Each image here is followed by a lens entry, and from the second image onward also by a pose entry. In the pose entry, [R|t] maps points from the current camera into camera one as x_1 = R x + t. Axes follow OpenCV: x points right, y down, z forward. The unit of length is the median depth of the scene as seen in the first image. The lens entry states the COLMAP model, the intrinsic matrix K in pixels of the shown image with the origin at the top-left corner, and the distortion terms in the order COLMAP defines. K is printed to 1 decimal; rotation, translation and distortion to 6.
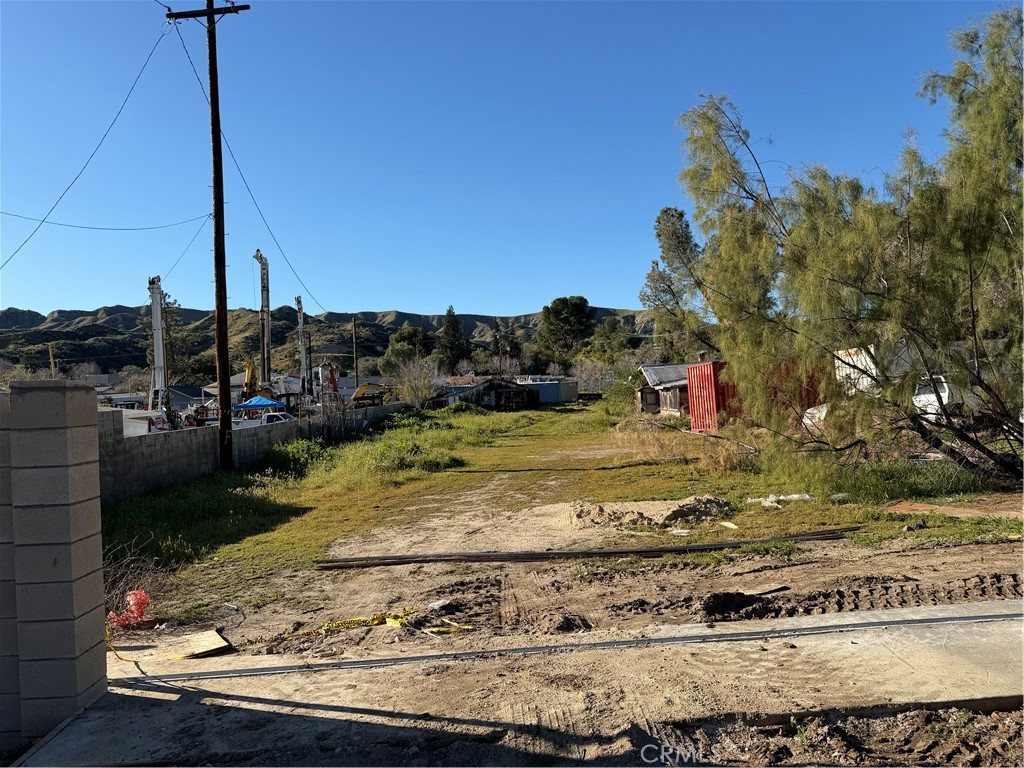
lens RADIAL K [[700.5, 0, 508.6], [0, 700.5, 372.4], [0, 0, 1]] dist [0.094276, -0.117384]
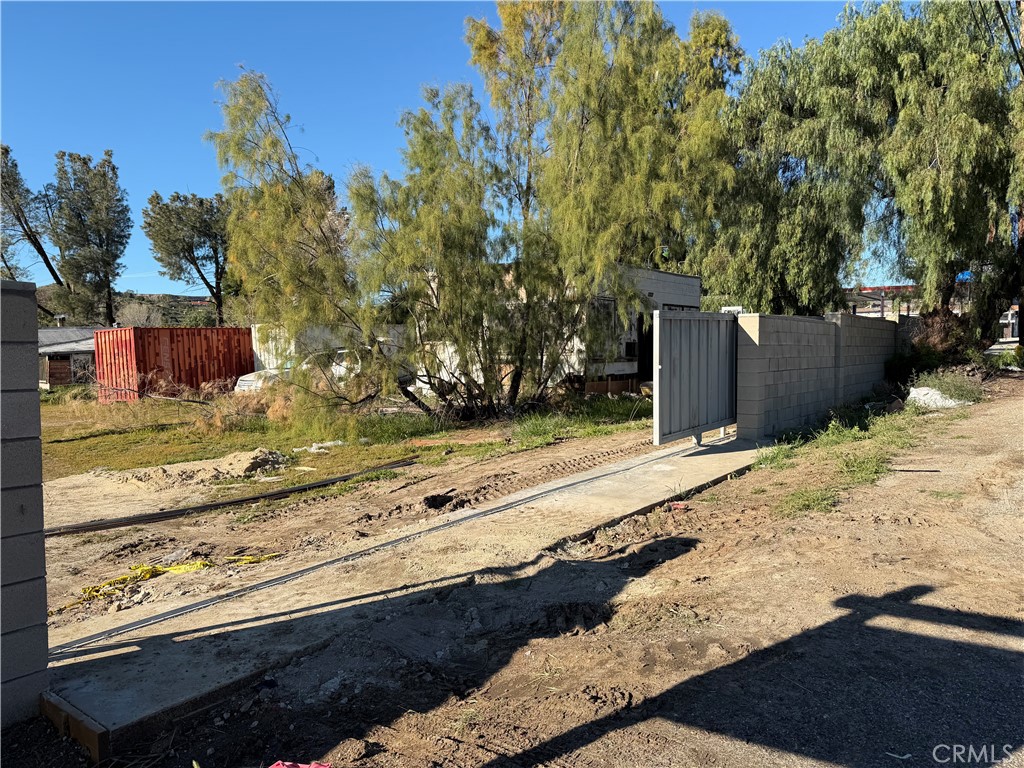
lens RADIAL K [[700.5, 0, 508.6], [0, 700.5, 372.4], [0, 0, 1]] dist [0.094276, -0.117384]
pose [[0.637769, 0.017663, 0.770025, -0.781506], [-0.043088, 0.998990, 0.012773, 0.072328], [-0.769021, -0.041325, 0.637886, 0.078564]]
